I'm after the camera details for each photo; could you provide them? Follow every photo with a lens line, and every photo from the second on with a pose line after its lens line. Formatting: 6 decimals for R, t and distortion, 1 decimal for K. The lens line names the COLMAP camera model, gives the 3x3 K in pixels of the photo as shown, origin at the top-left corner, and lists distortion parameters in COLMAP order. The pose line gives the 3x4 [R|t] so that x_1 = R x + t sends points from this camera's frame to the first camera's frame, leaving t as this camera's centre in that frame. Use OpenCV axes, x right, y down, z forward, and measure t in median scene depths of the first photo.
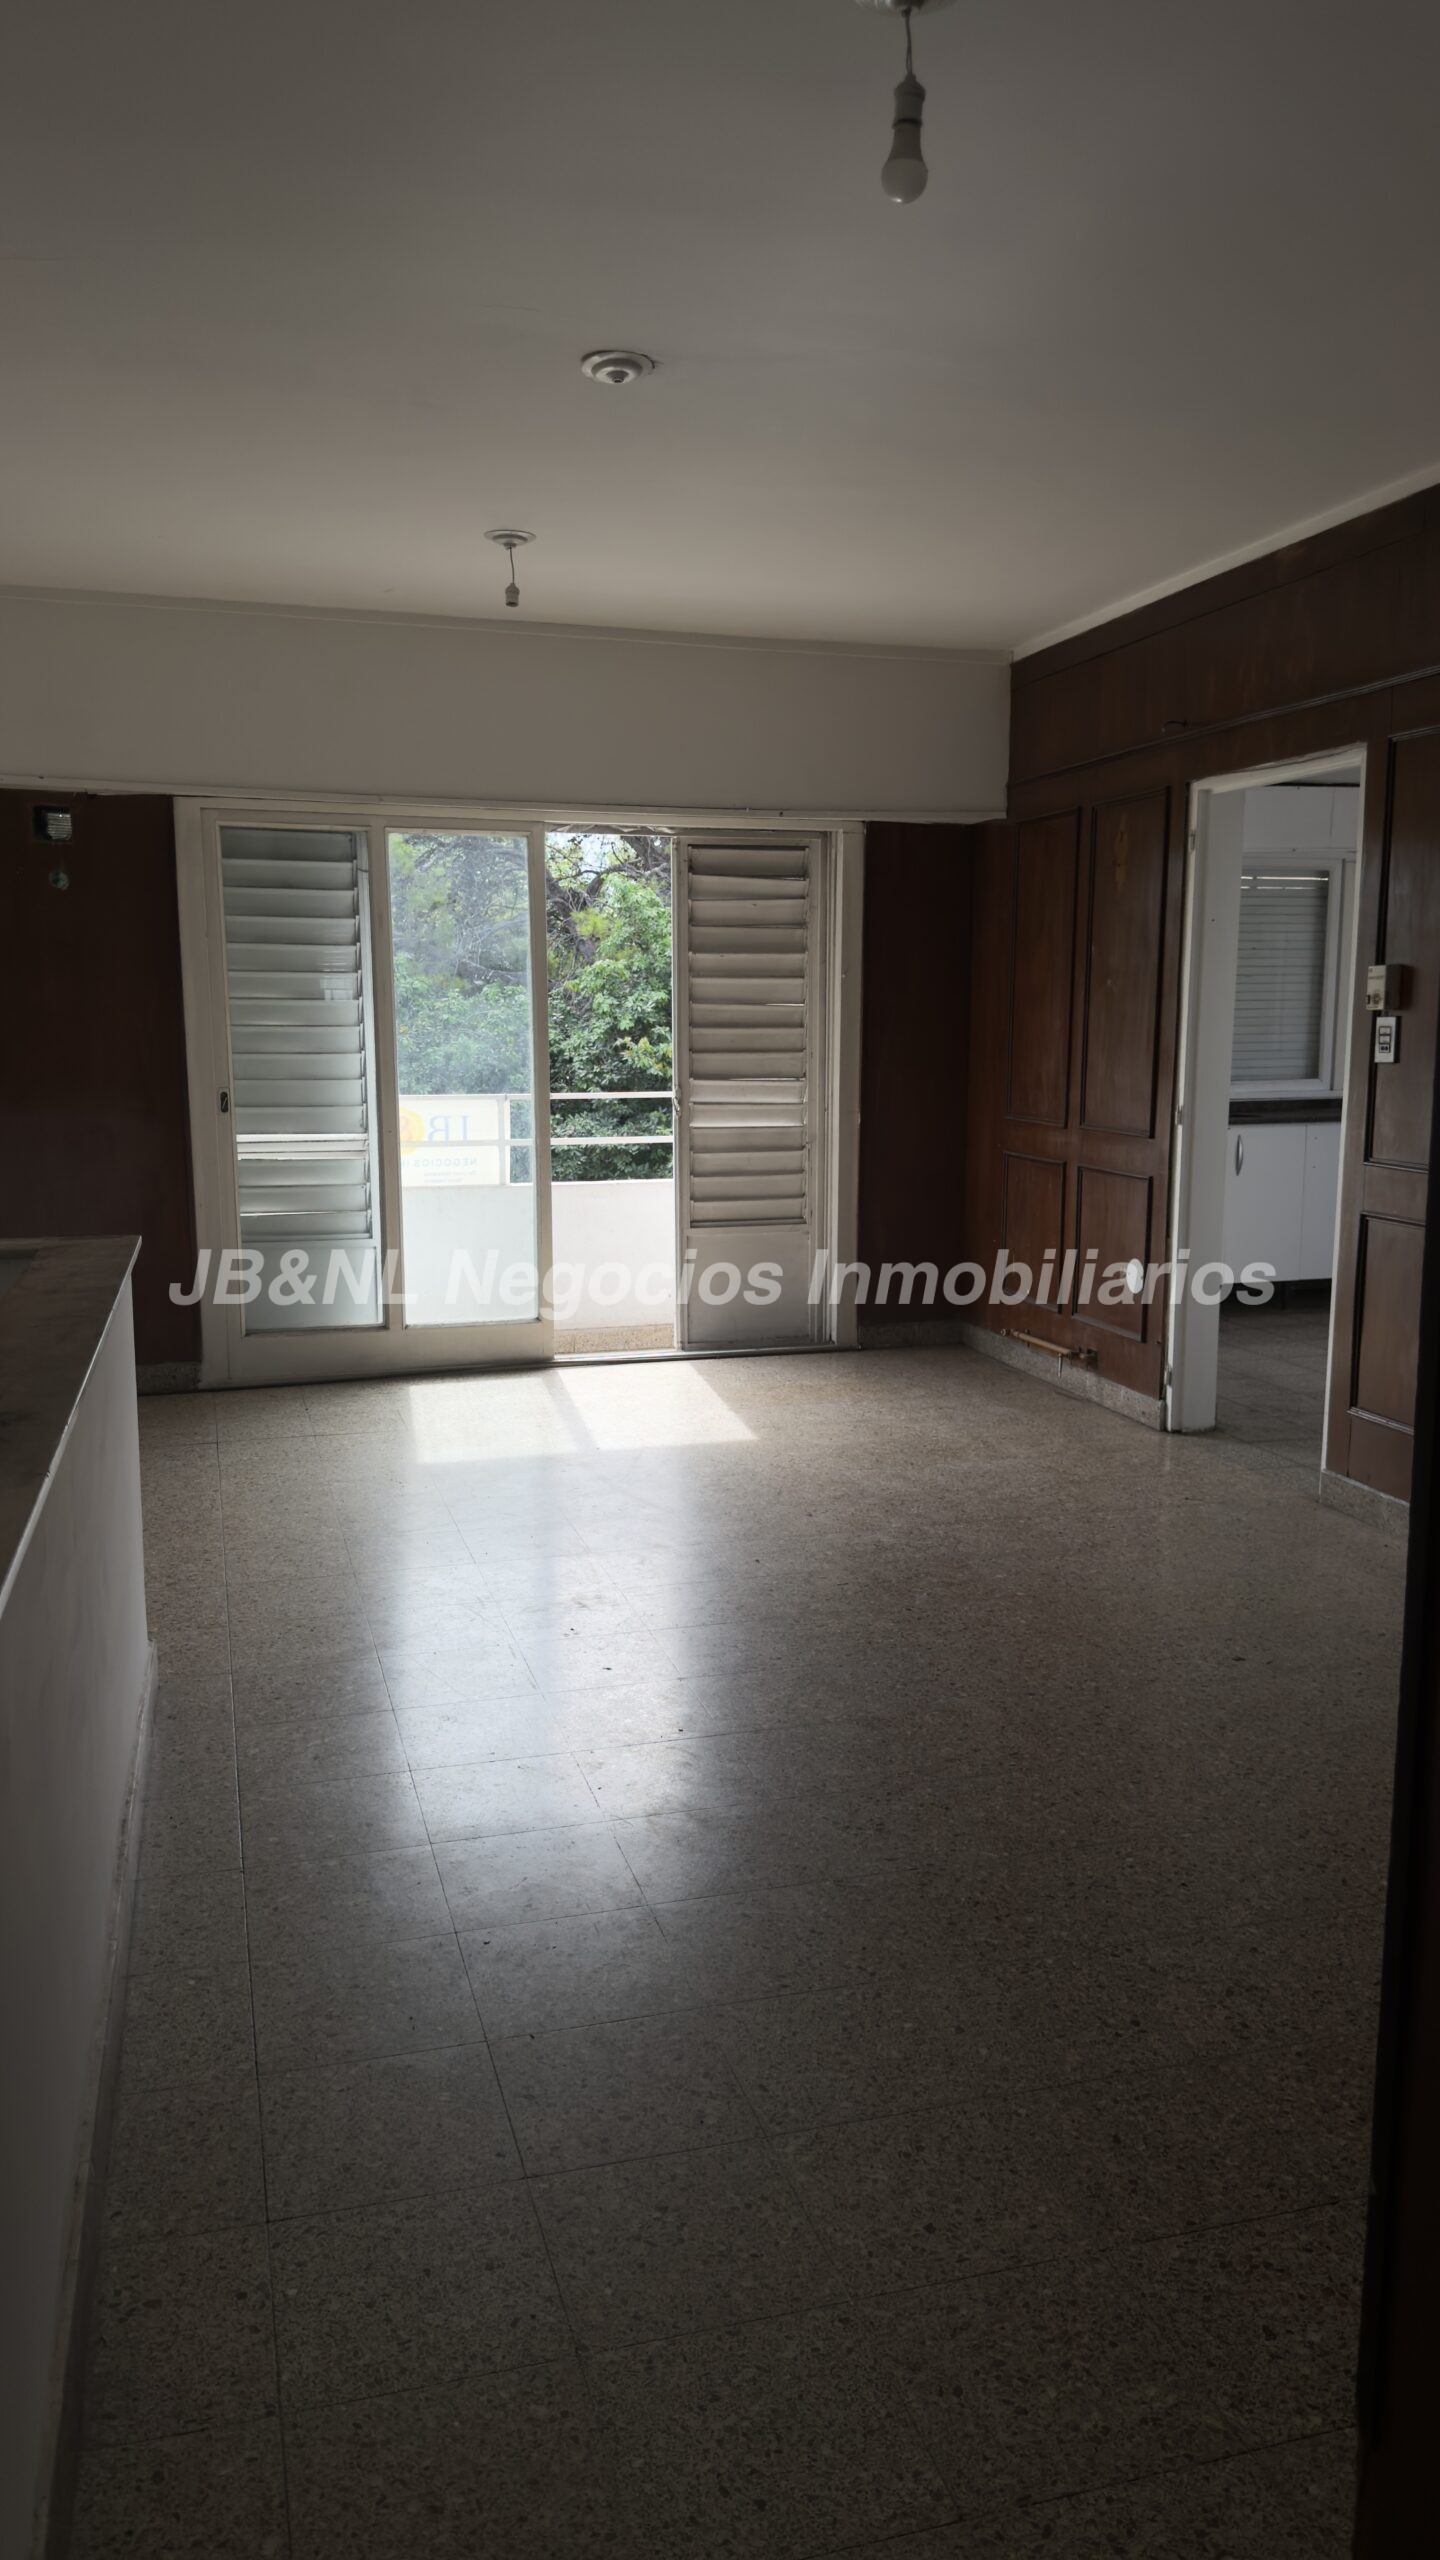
lens RADIAL K [[1797.5, 0, 720.2], [0, 1797.5, 1295.8], [0, 0, 1]] dist [0.126553, -0.250992]
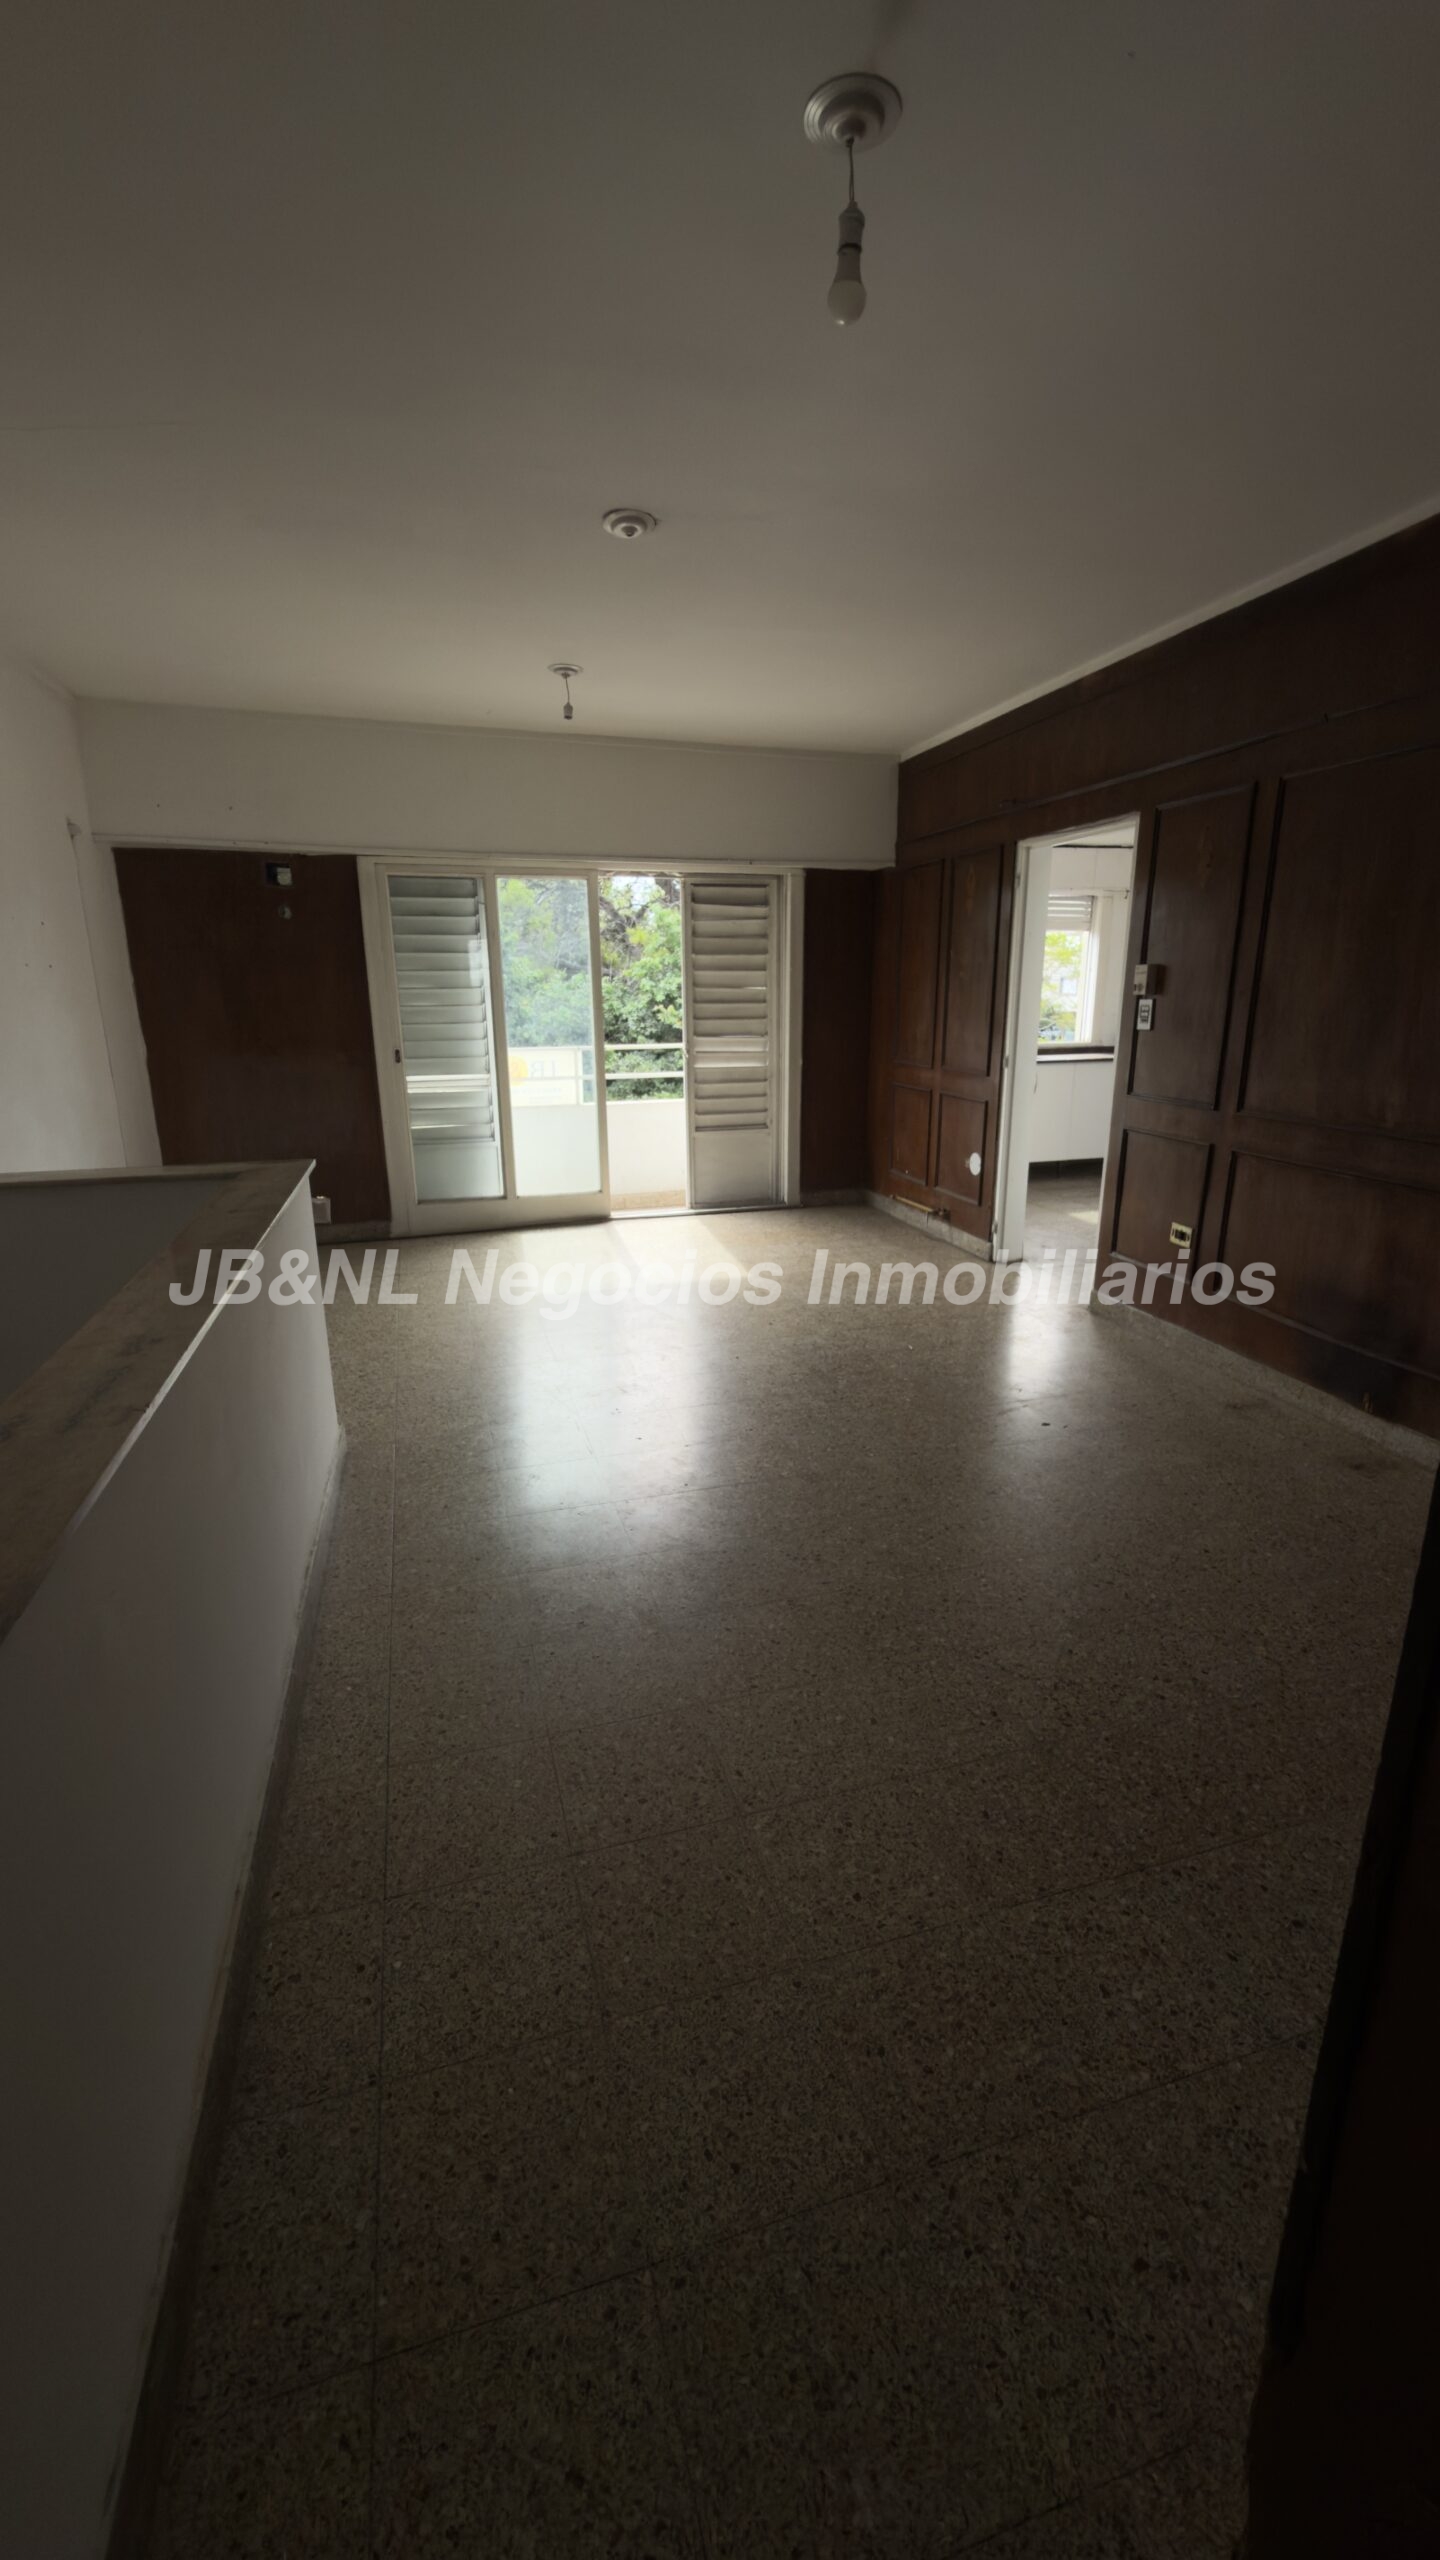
lens RADIAL K [[1025.0, 0, 729.2], [0, 1025.0, 1279.0], [0, 0, 1]] dist [-0.012163, -0.000015]
pose [[0.999923, -0.008308, 0.009175, 0.005837], [0.007146, 0.992734, 0.120114, -0.025622], [-0.010106, -0.120039, 0.992718, 0.124371]]
